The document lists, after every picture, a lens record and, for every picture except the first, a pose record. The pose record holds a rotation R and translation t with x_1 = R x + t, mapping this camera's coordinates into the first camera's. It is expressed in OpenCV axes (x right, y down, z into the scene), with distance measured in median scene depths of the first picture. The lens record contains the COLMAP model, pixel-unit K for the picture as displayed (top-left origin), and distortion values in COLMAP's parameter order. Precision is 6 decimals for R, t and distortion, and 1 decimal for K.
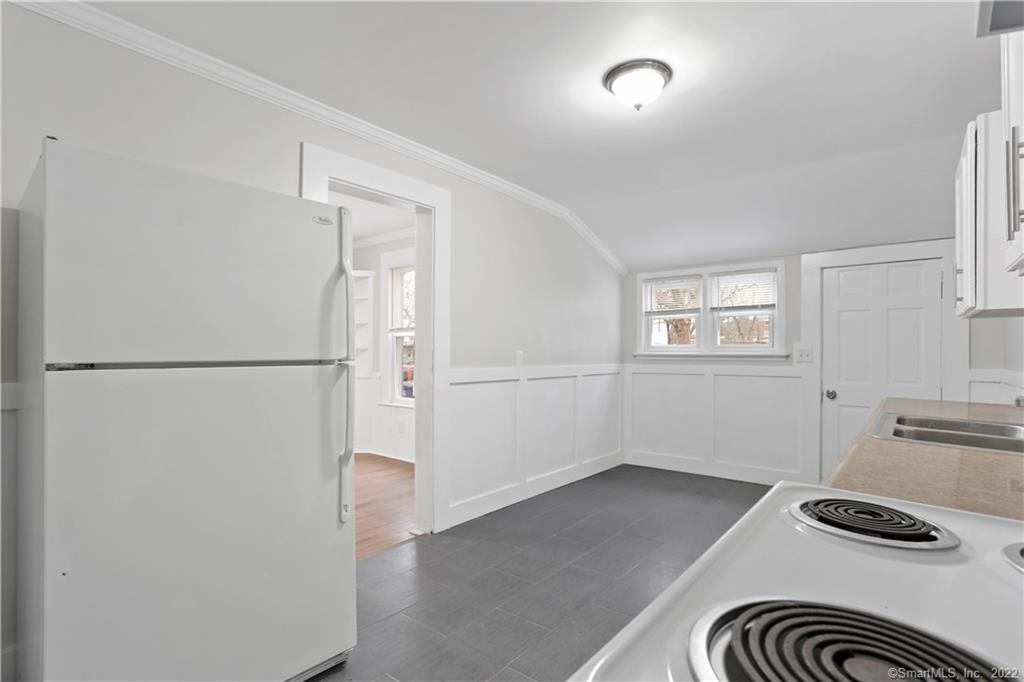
lens RADIAL K [[491.6, 0, 512.0], [0, 491.6, 341.0], [0, 0, 1]] dist [-0.065028, 0.033300]
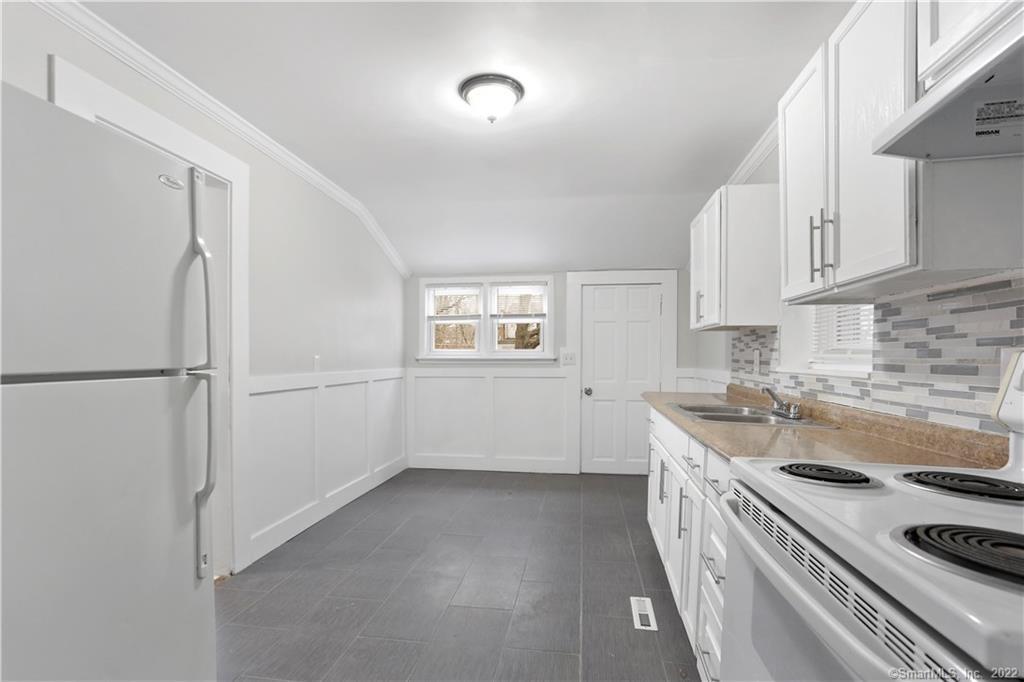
lens RADIAL K [[496.0, 0, 509.3], [0, 496.0, 353.7], [0, 0, 1]] dist [-0.070625, 0.034219]
pose [[0.861276, -0.000412, 0.508137, -0.132105], [-0.009100, 0.999827, 0.016234, -0.000555], [-0.508056, -0.018606, 0.861123, 0.039531]]
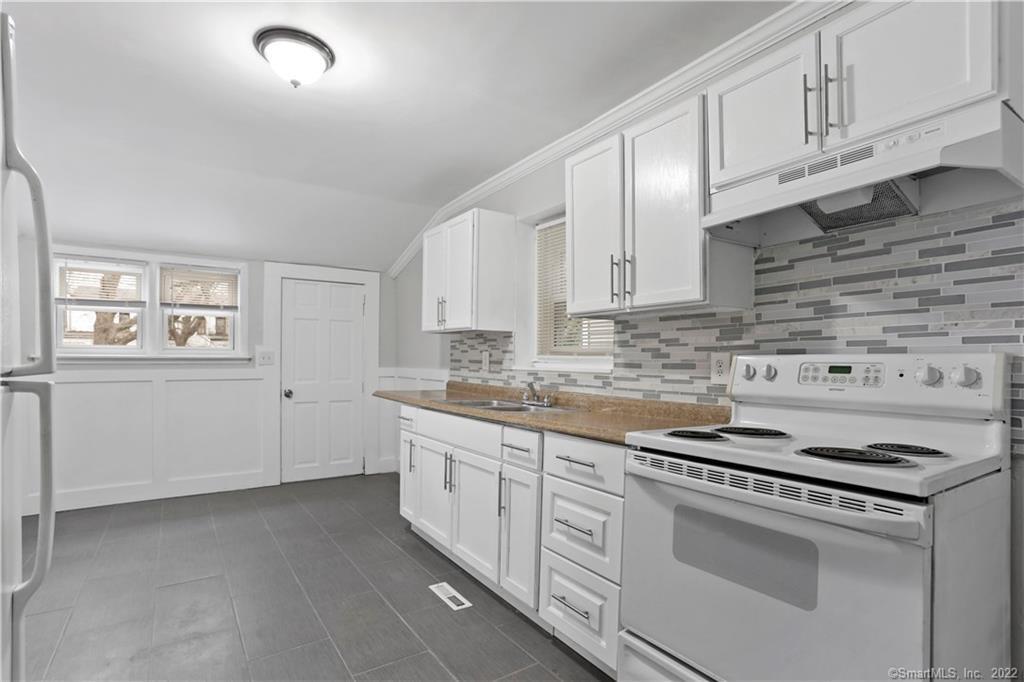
lens RADIAL K [[495.9, 0, 510.0], [0, 495.9, 350.6], [0, 0, 1]] dist [-0.070028, 0.034132]
pose [[0.289051, 0.012099, 0.957237, -0.265222], [-0.027308, 0.999617, -0.004389, 0.003496], [-0.956924, -0.024871, 0.289271, 0.190376]]
